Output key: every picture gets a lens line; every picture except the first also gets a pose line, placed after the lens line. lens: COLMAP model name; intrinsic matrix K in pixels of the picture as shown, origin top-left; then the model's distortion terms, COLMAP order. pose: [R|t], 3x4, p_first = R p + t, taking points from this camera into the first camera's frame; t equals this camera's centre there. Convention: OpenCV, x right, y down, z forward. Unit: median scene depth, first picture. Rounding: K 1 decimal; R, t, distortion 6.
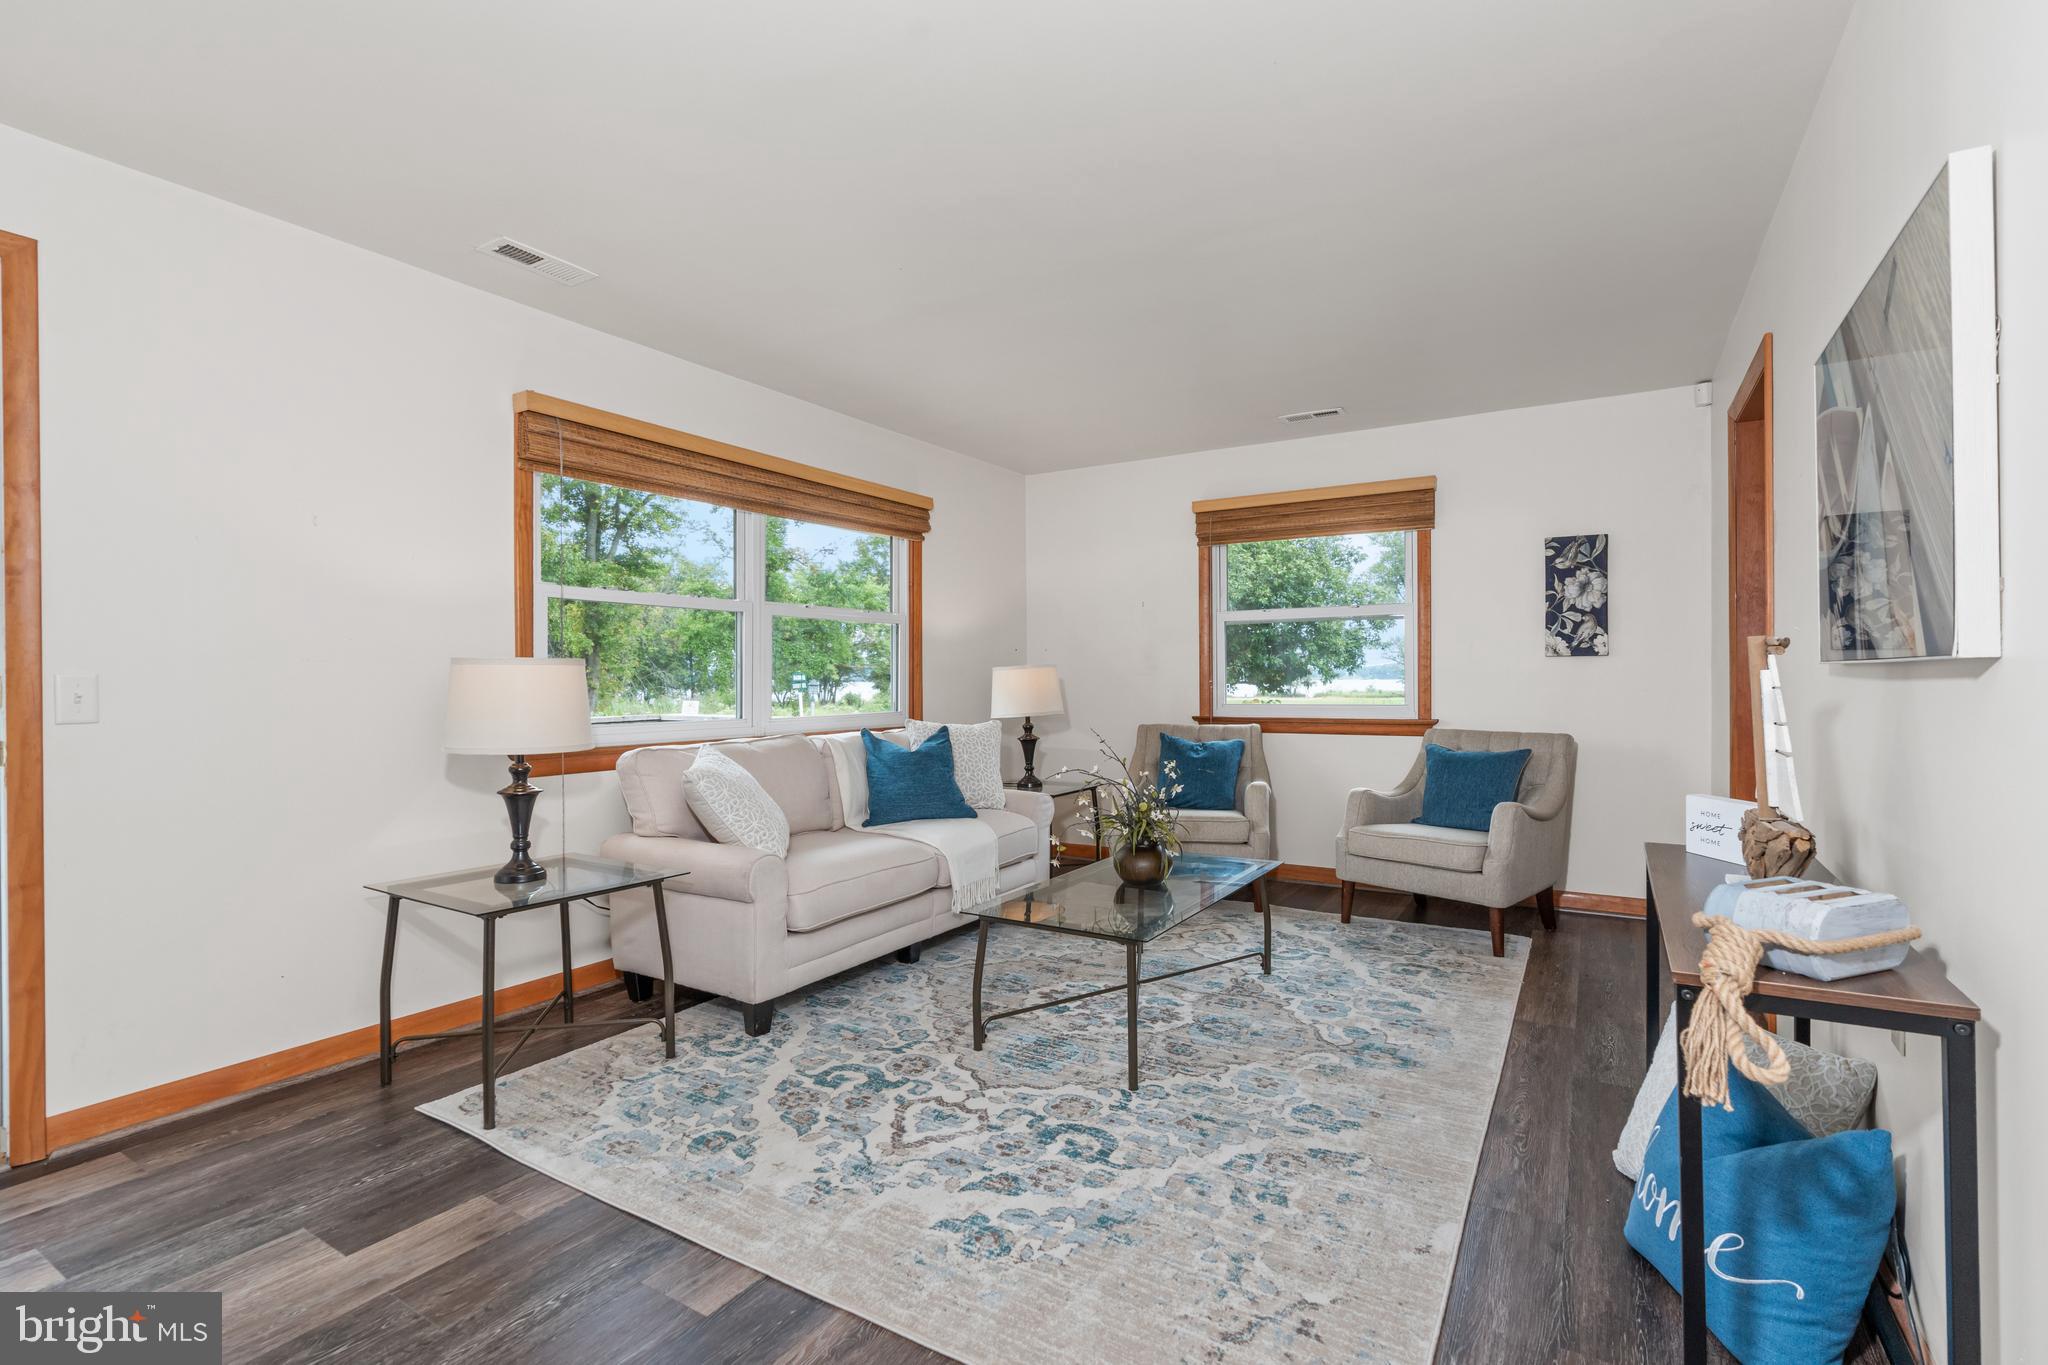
lens RADIAL K [[940.2, 0, 1043.7], [0, 940.2, 673.5], [0, 0, 1]] dist [-0.009265, 0.004307]
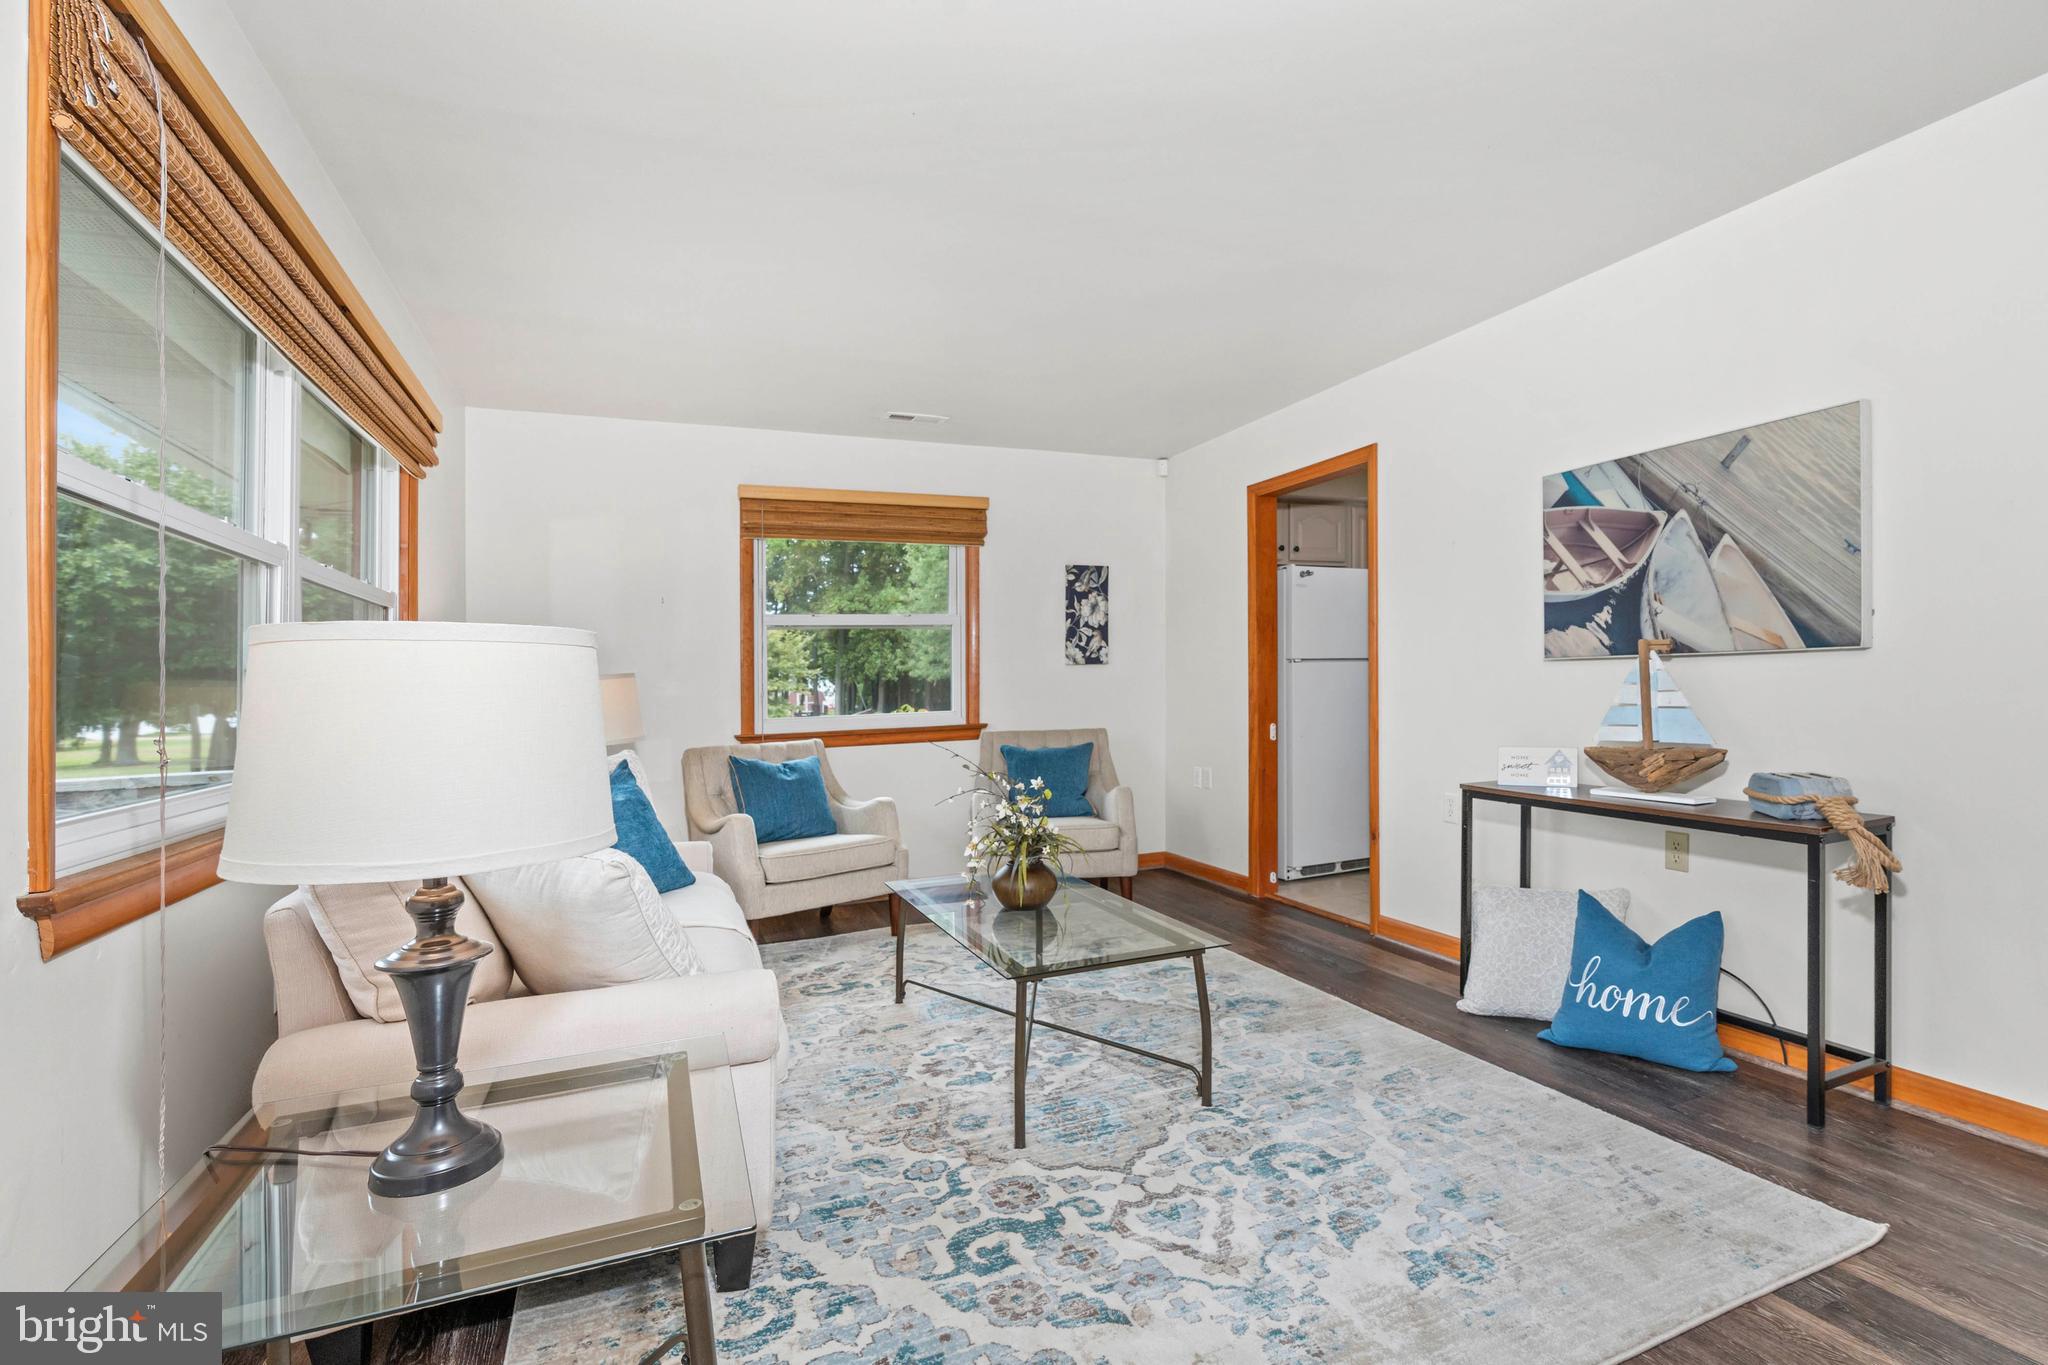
lens RADIAL K [[940.2, 0, 1052.2], [0, 940.2, 684.3], [0, 0, 1]] dist [-0.009265, 0.004307]
pose [[0.584188, -0.010522, 0.811550, -0.619790], [0.020688, 0.999784, -0.001930, 0.011768], [-0.811355, 0.017916, 0.584280, 0.456295]]
